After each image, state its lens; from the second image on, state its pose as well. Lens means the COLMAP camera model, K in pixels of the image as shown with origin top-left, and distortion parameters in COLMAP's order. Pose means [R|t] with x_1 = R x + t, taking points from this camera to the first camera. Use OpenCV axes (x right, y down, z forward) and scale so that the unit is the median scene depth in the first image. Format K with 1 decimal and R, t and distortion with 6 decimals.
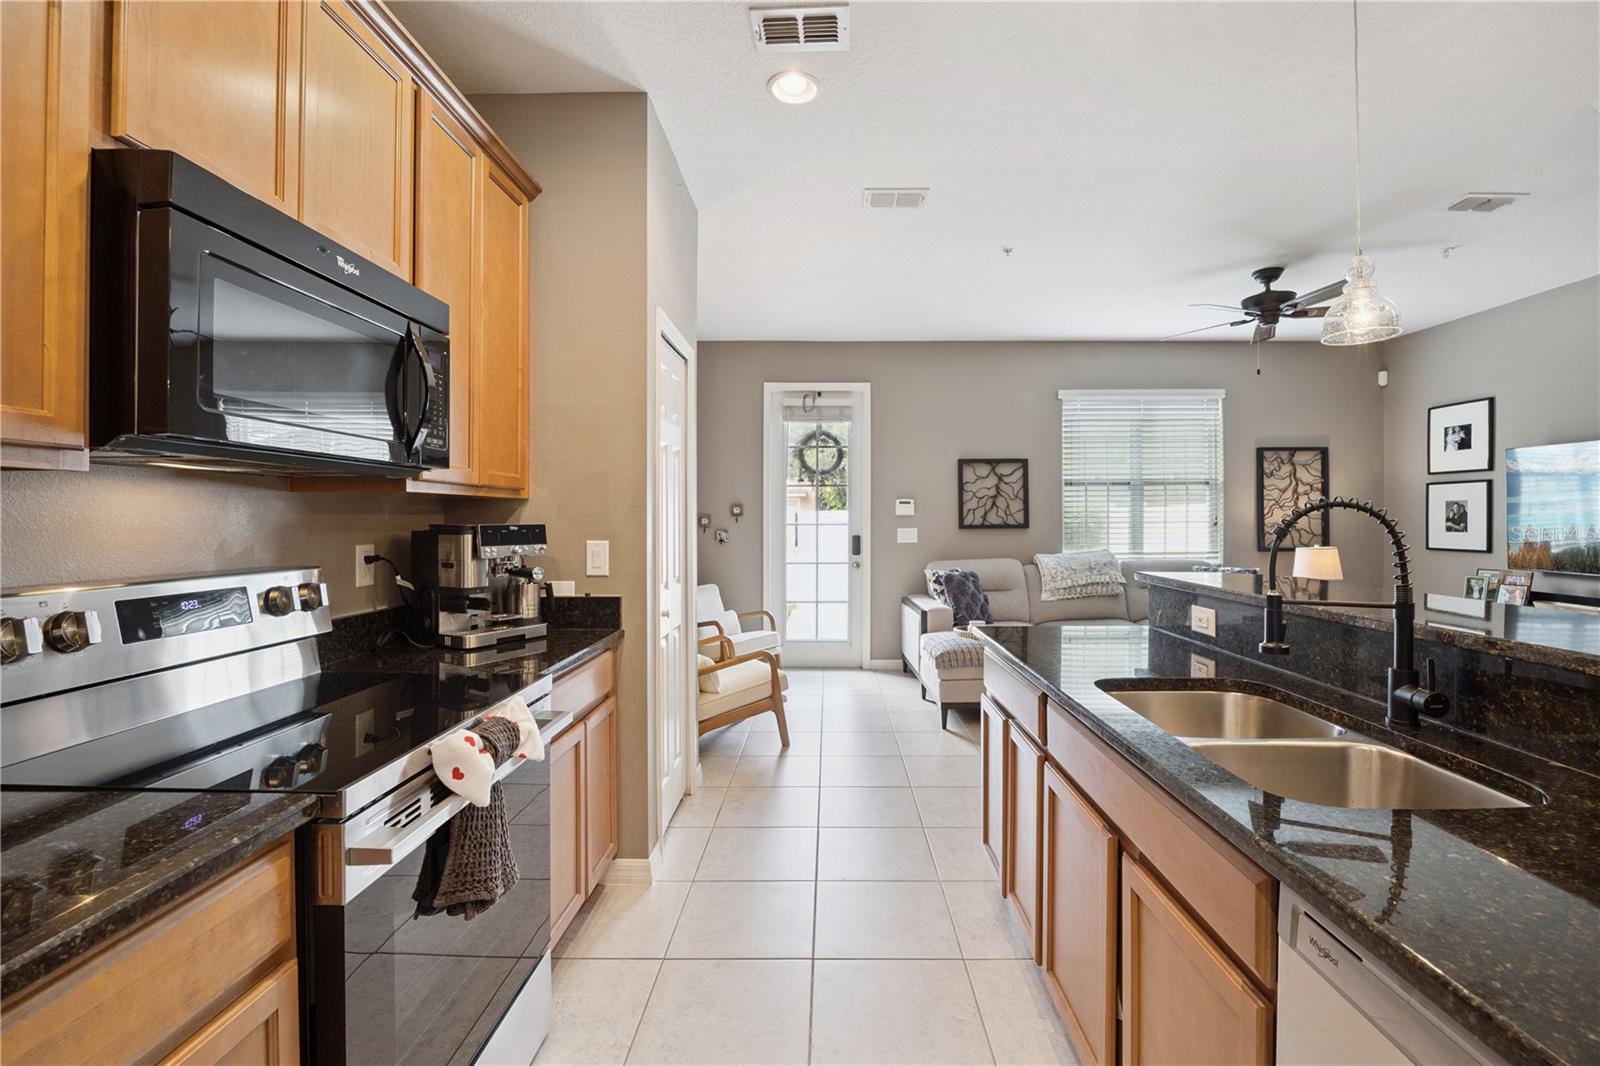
lens RADIAL K [[703.6, 0, 825.8], [0, 703.6, 522.7], [0, 0, 1]] dist [-0.014414, -0.000127]
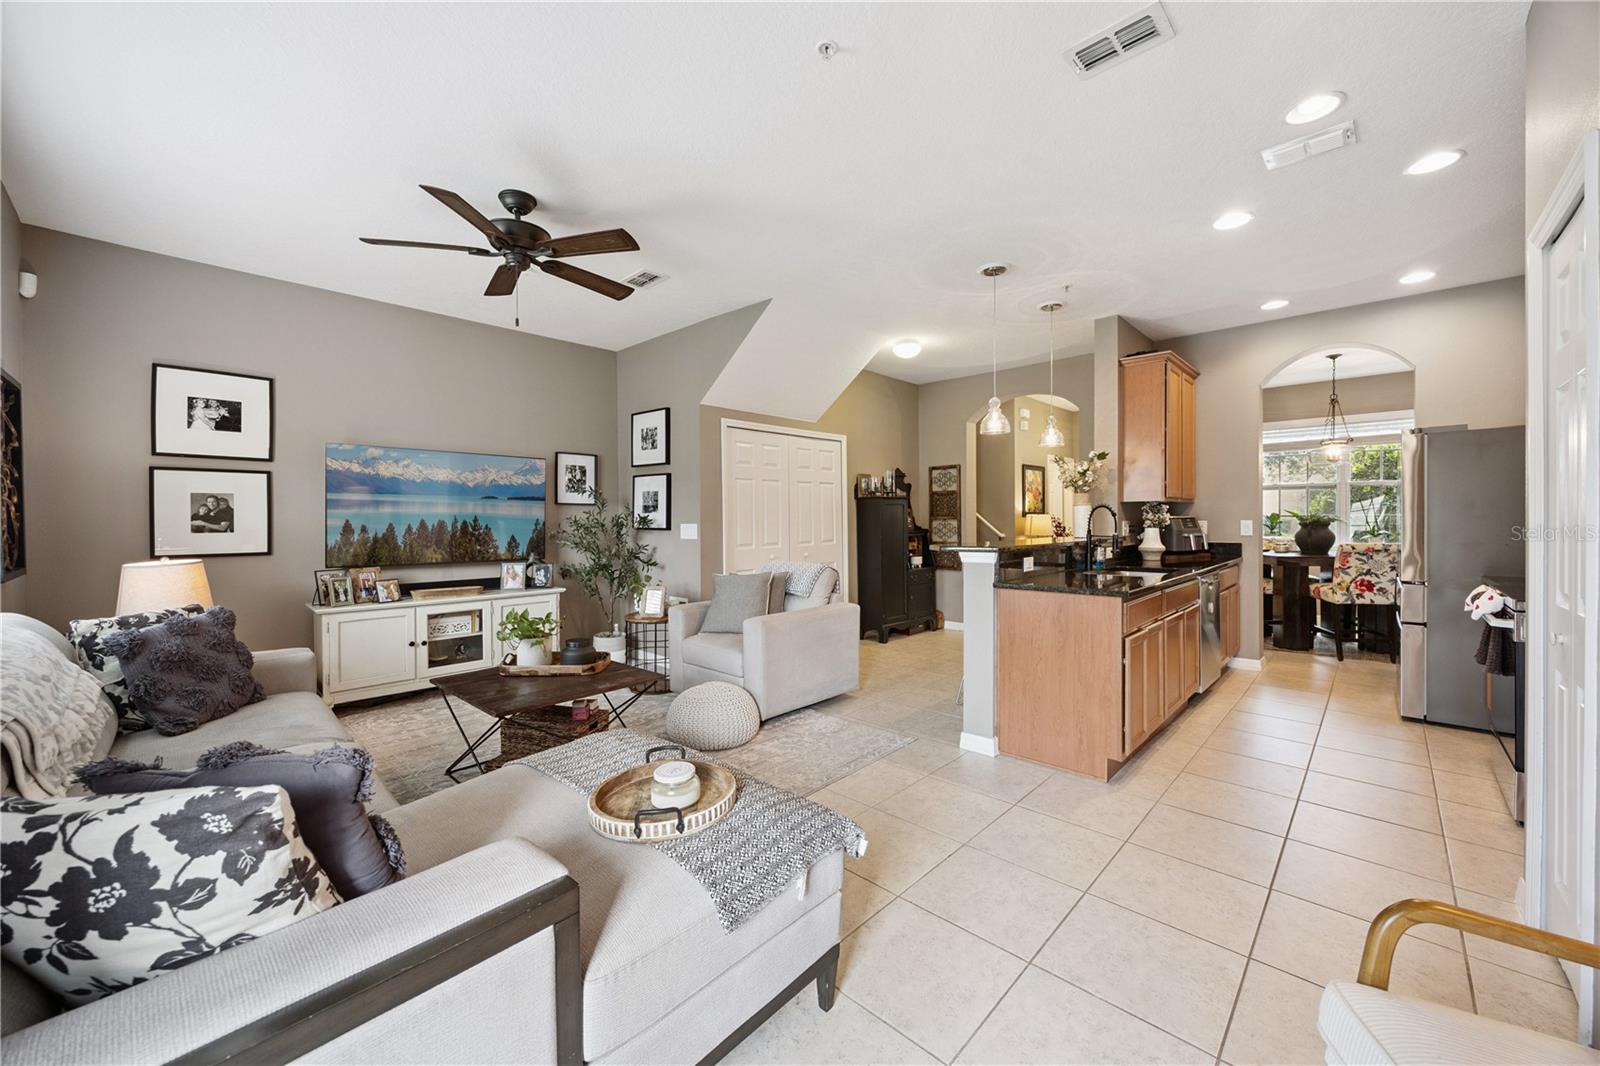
lens RADIAL K [[607.3, 0, 797.8], [0, 607.3, 525.9], [0, 0, 1]] dist [-0.003647, -0.000213]
pose [[-0.722191, -0.002298, 0.691690, -0.049148], [0.010233, 0.999850, 0.014005, 0.002442], [-0.691618, 0.017192, -0.722059, 0.919274]]
